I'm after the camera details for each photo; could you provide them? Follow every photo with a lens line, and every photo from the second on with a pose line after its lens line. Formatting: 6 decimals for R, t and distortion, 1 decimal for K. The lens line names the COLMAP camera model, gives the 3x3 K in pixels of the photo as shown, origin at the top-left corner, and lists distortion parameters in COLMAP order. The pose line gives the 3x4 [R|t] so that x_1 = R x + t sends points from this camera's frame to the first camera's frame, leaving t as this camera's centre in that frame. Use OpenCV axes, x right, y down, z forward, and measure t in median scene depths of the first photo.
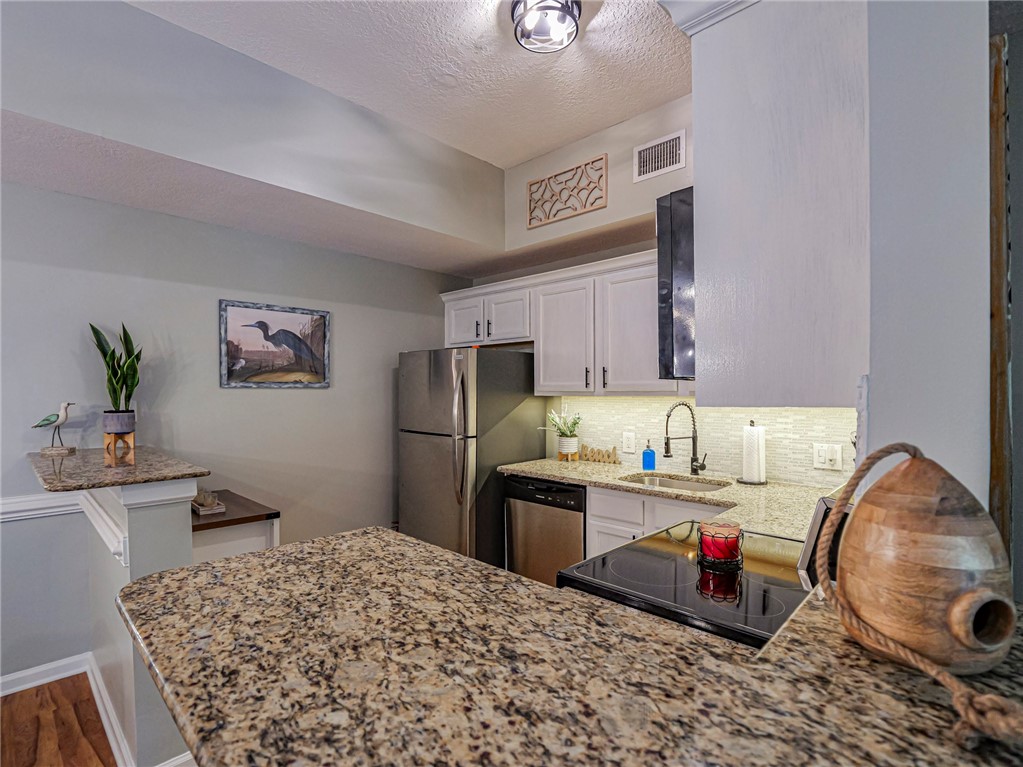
lens RADIAL K [[497.4, 0, 520.4], [0, 497.4, 397.6], [0, 0, 1]] dist [-0.006089, -0.001472]
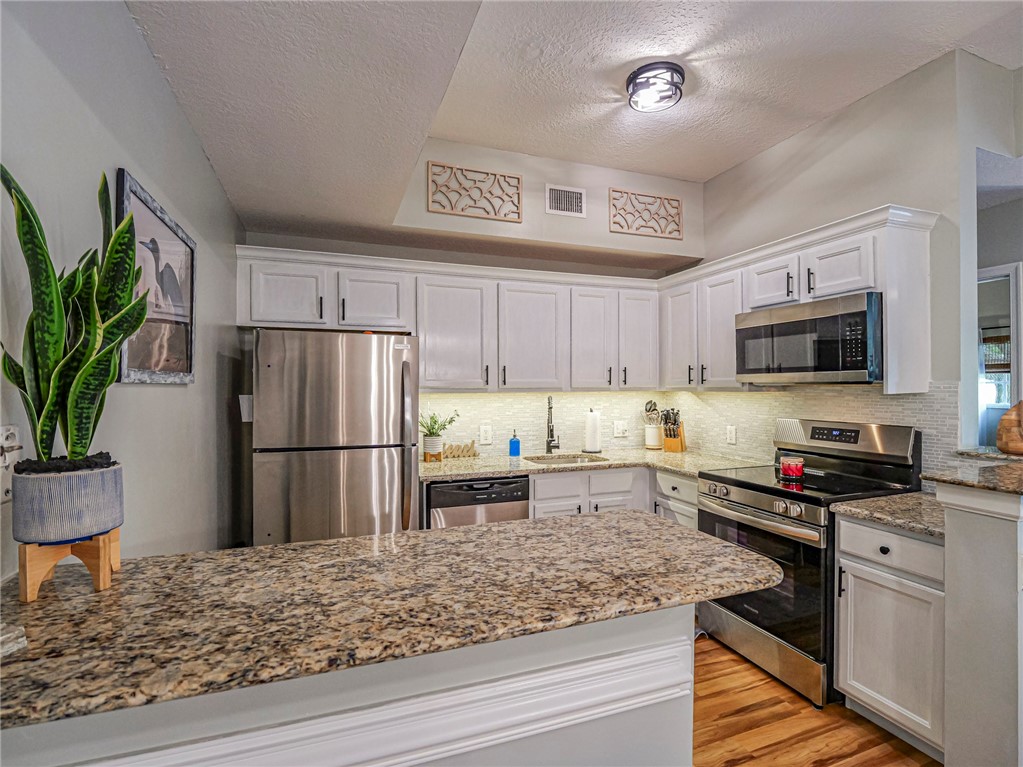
lens RADIAL K [[497.4, 0, 510.5], [0, 497.4, 385.9], [0, 0, 1]] dist [-0.006089, -0.001472]
pose [[0.451552, 0.000112, 0.892245, -0.765040], [0.015874, 0.999841, -0.008158, -0.007923], [-0.892103, 0.017847, 0.451479, 0.479118]]
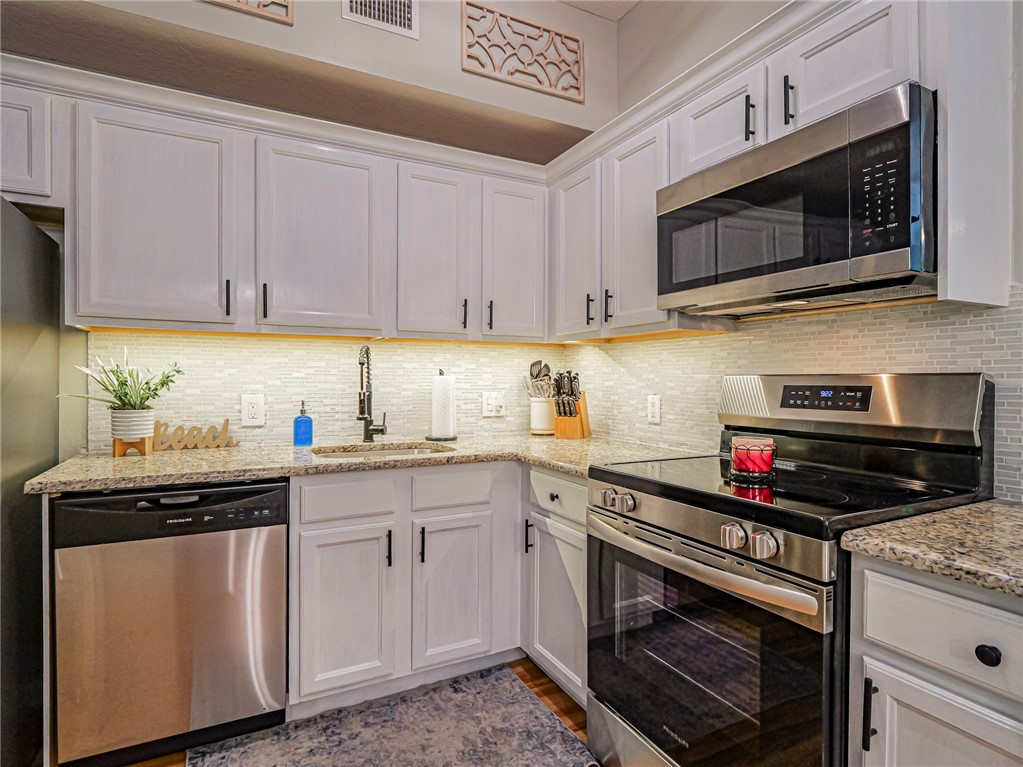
lens RADIAL K [[545.6, 0, 504.0], [0, 545.6, 380.1], [0, 0, 1]] dist [0.003392, -0.000592]
pose [[0.343844, 0.002741, 0.939023, -0.346639], [0.010053, 0.999928, -0.006599, 0.061940], [-0.938973, 0.011709, 0.343791, 0.475913]]
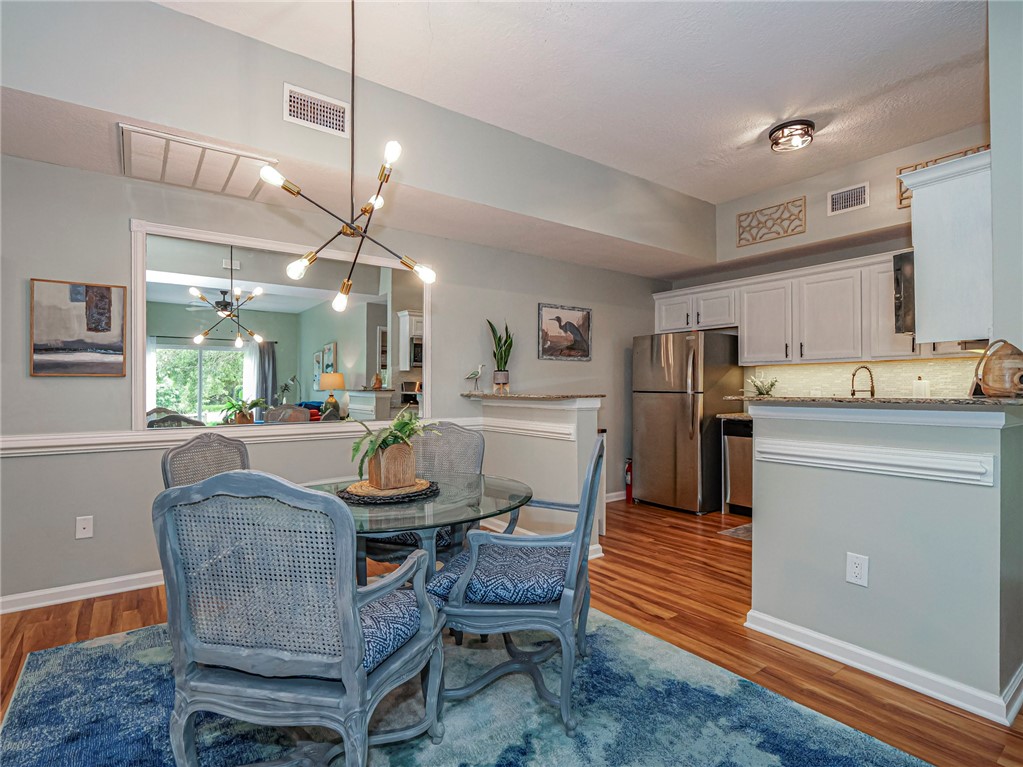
lens RADIAL K [[521.2, 0, 512.3], [0, 521.2, 389.5], [0, 0, 1]] dist [-0.007365, -0.002211]
pose [[0.983945, 0.000483, -0.178472, -0.366071], [-0.002675, 0.999924, -0.012040, 0.089376], [0.178453, 0.012324, 0.983871, -0.590810]]
